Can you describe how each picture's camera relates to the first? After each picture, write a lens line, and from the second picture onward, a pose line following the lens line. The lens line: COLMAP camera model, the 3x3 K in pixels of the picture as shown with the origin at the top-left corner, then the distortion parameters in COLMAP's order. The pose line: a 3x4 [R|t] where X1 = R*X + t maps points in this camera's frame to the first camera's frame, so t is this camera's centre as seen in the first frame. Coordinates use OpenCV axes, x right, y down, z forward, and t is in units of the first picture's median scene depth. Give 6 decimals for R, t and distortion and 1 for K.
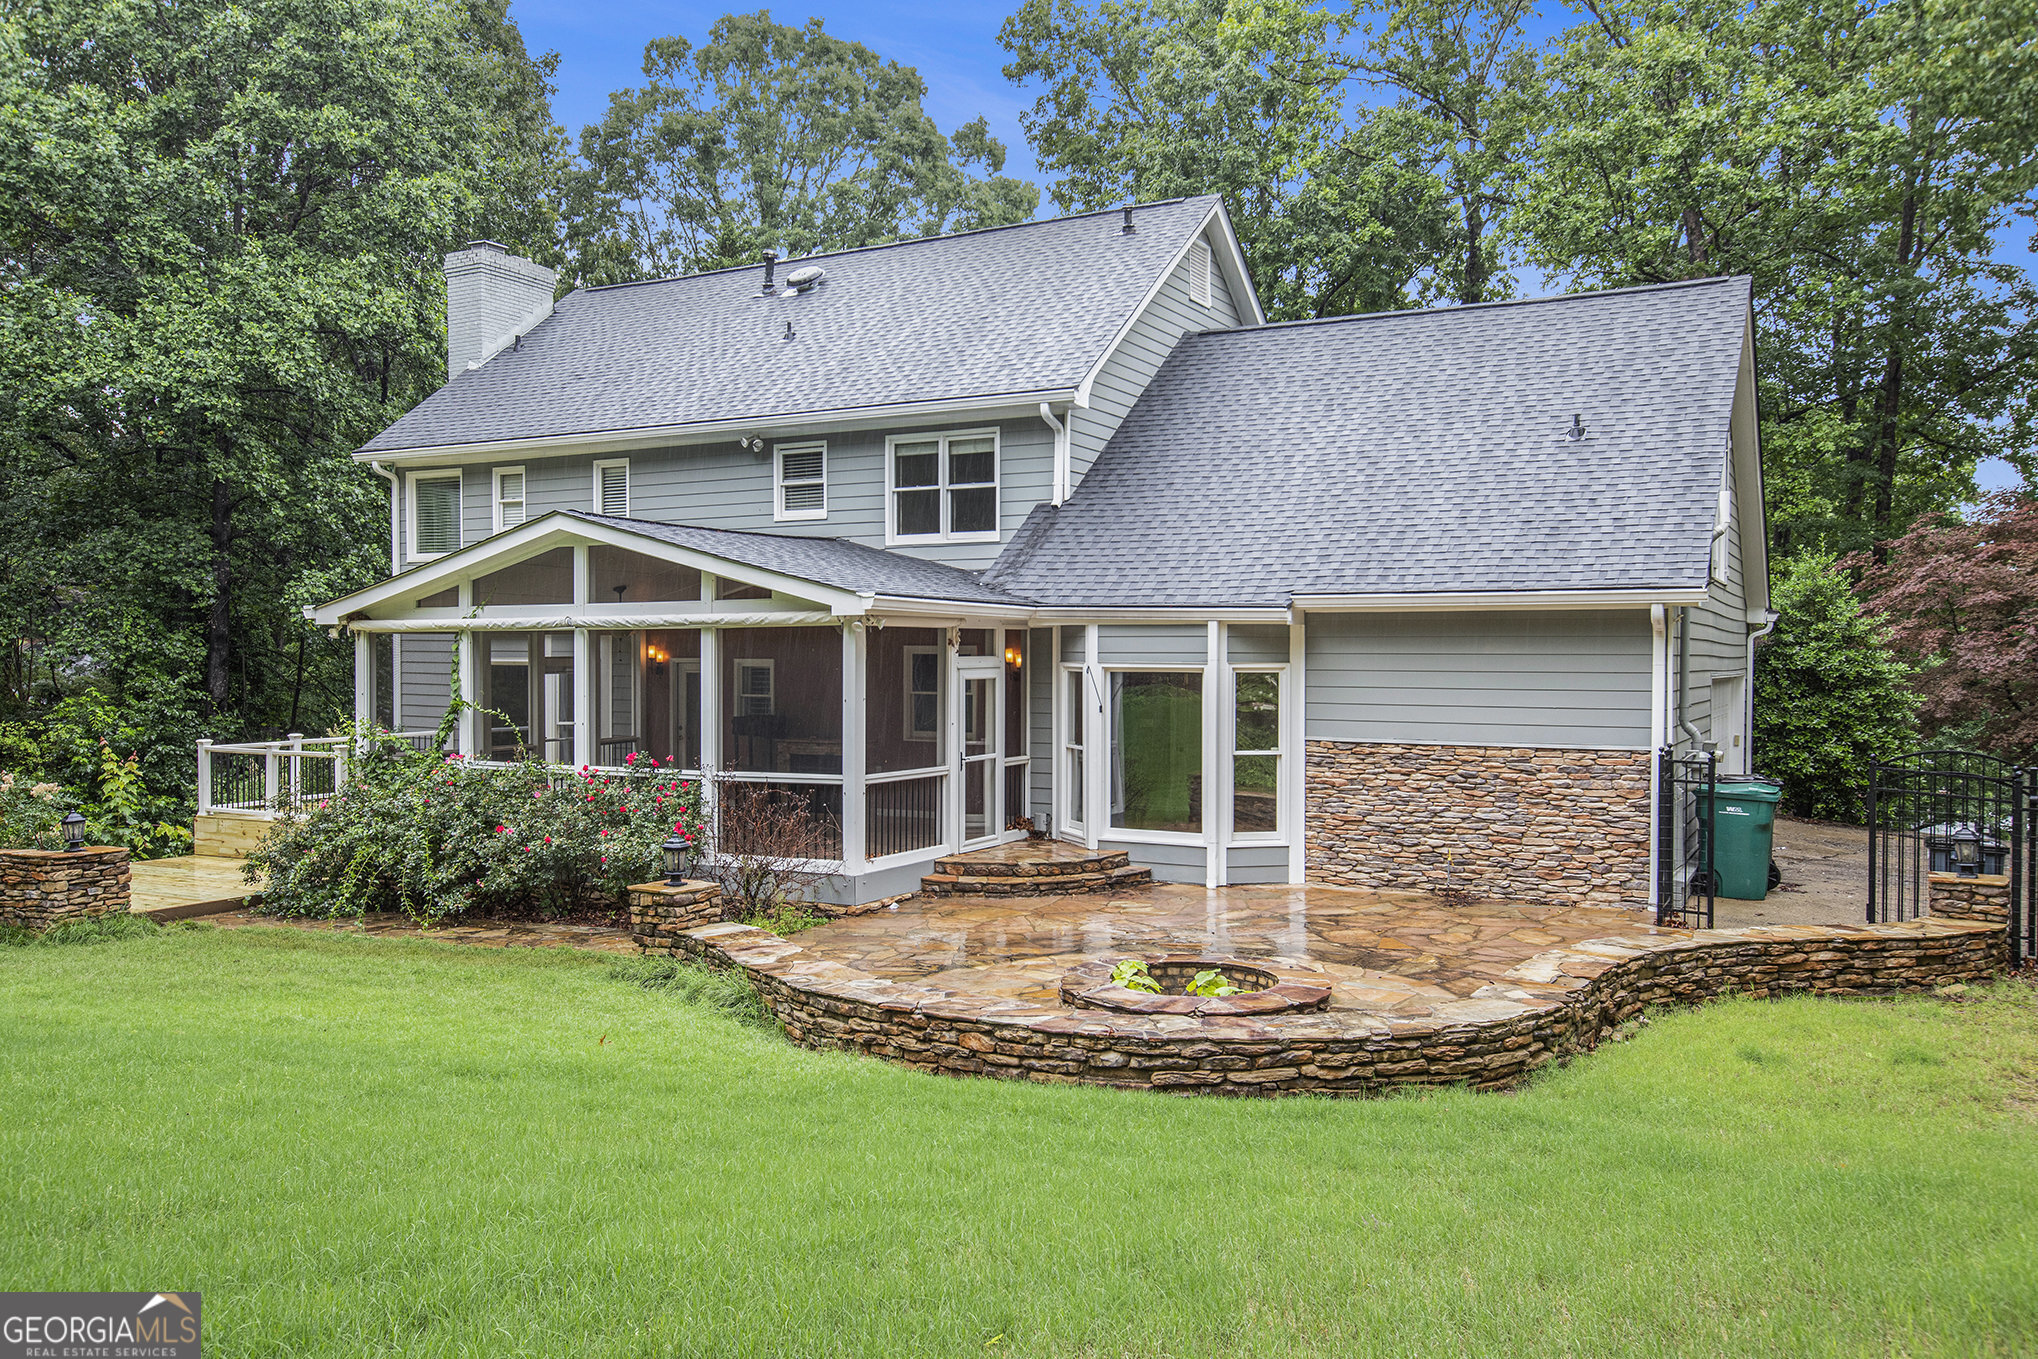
lens RADIAL K [[1478.3, 0, 1016.2], [0, 1478.3, 688.9], [0, 0, 1]] dist [0.013358, 0.002603]
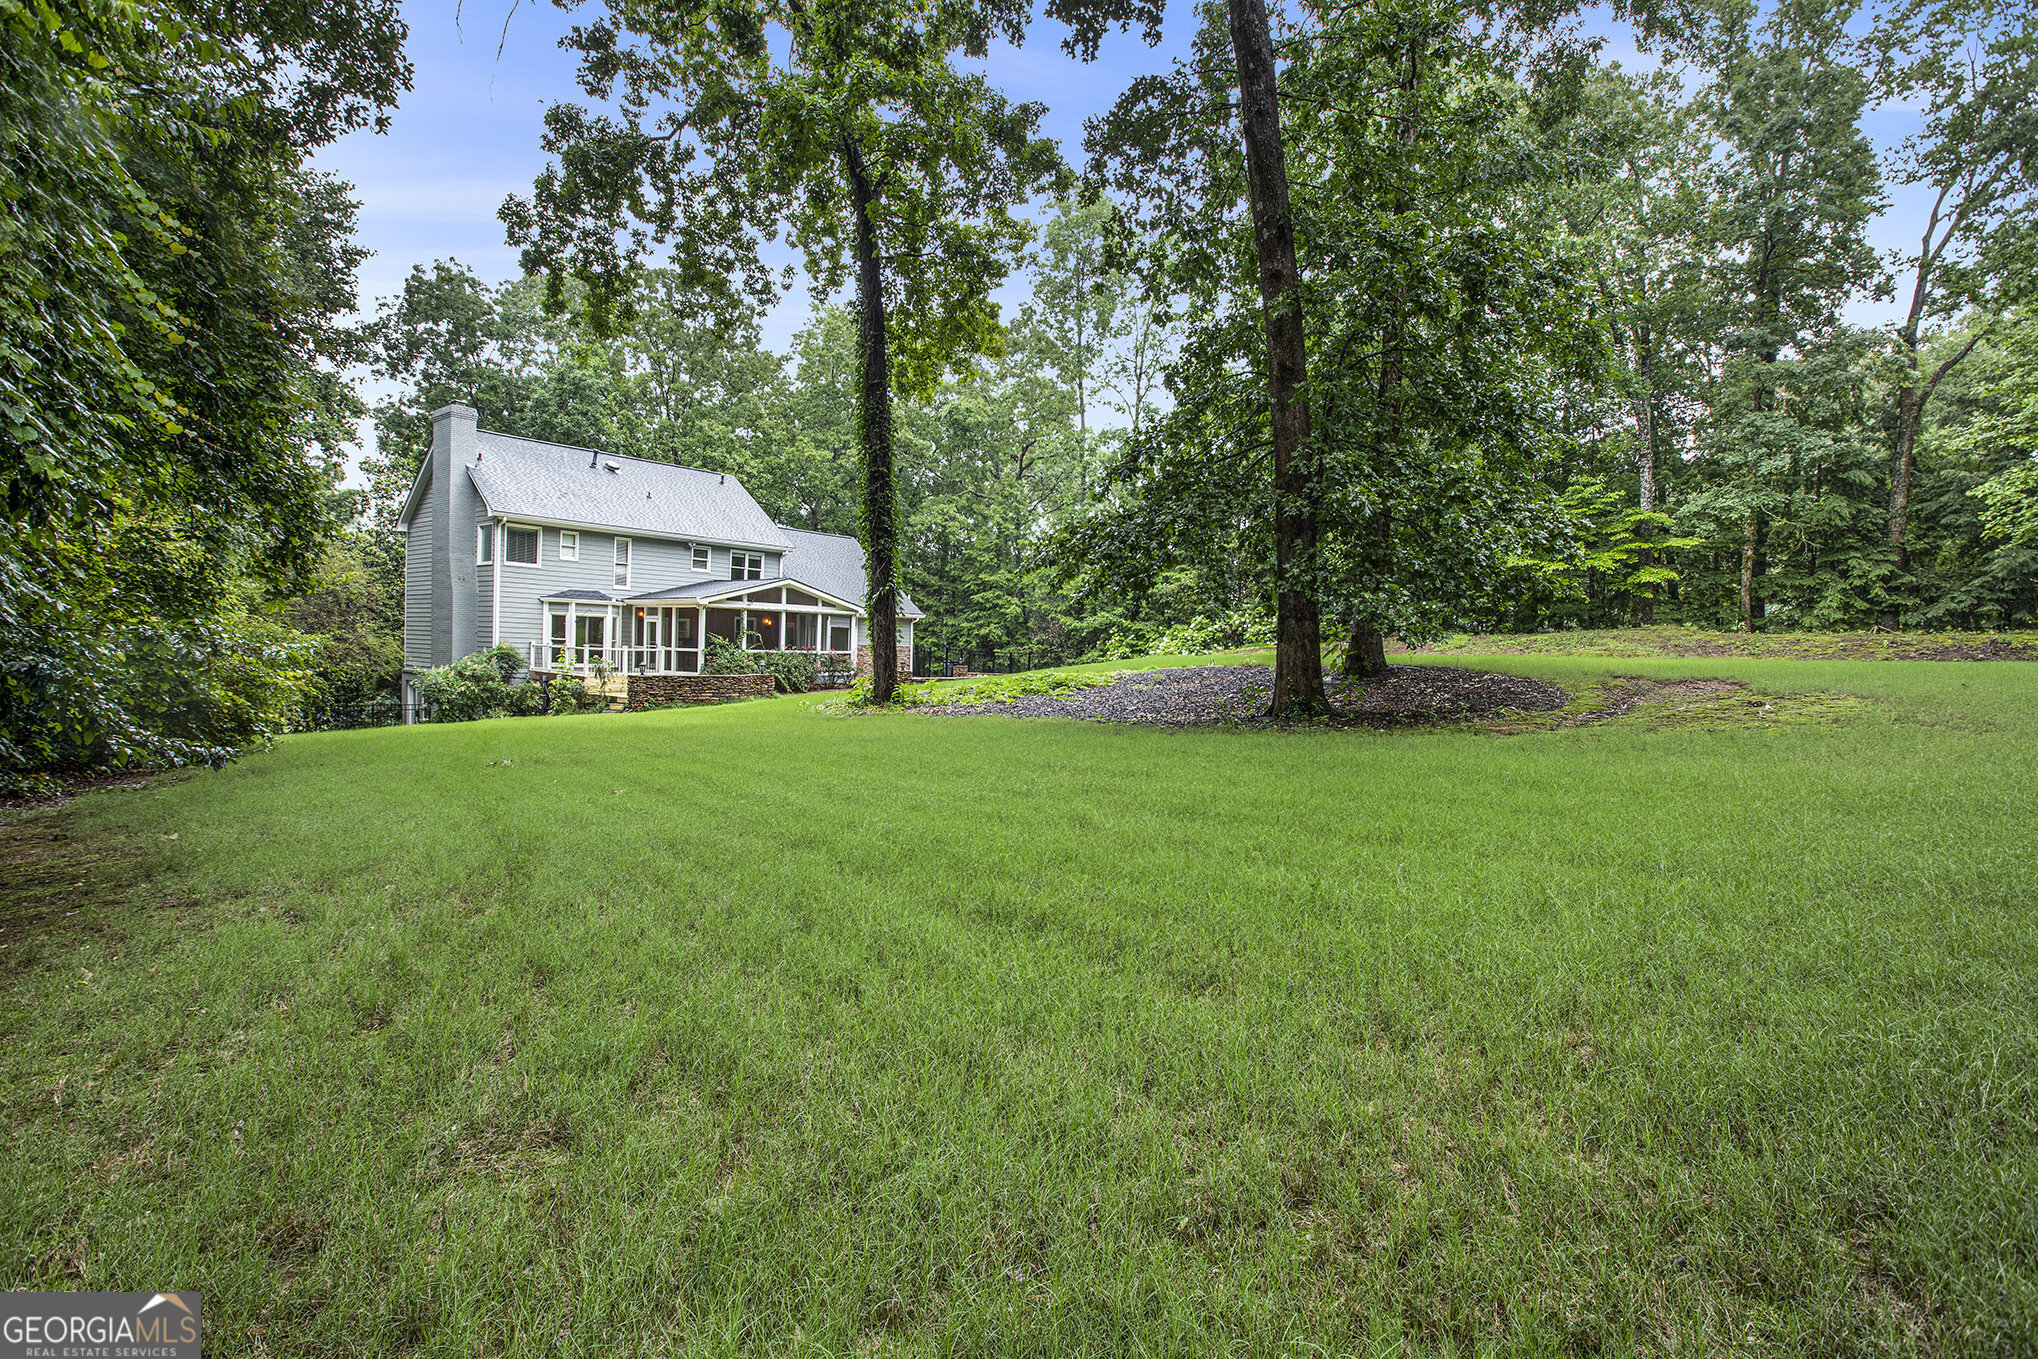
lens RADIAL K [[935.2, 0, 1019.2], [0, 935.2, 666.9], [0, 0, 1]] dist [-0.044752, 0.010888]
pose [[0.181371, -0.015258, 0.983296, -1.979192], [-0.002791, 0.999868, 0.016030, 0.045051], [-0.983411, -0.005652, 0.181304, 0.048055]]
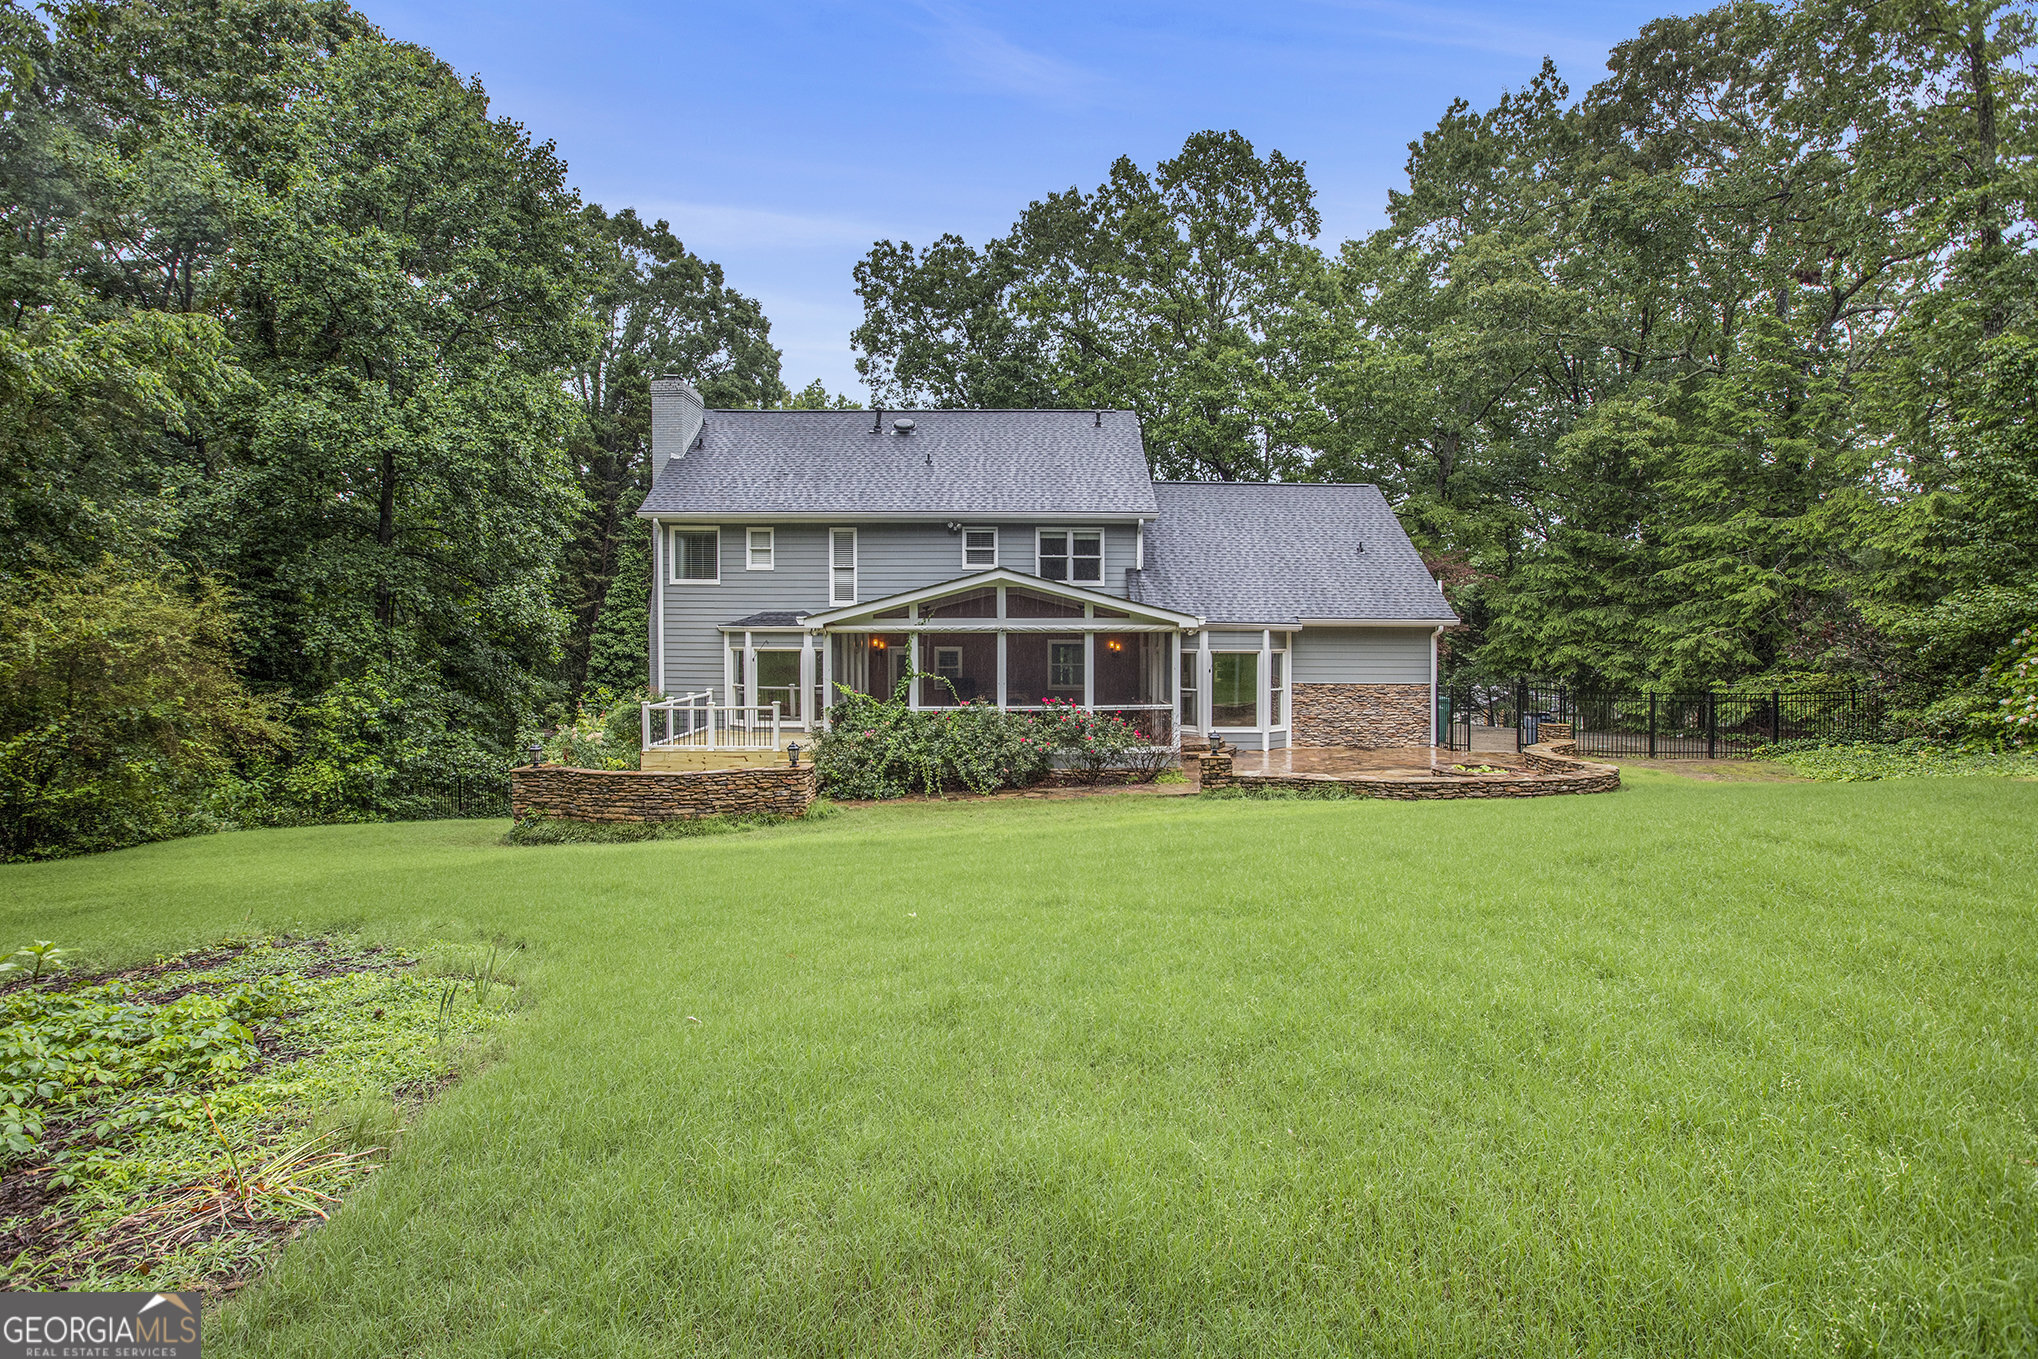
lens RADIAL K [[935.2, 0, 1021.3], [0, 935.2, 681.1], [0, 0, 1]] dist [-0.044752, 0.010888]
pose [[0.873764, -0.022352, 0.485837, -0.706474], [0.011673, 0.999619, 0.024996, -0.007080], [-0.486211, -0.016170, 0.873692, -0.024047]]
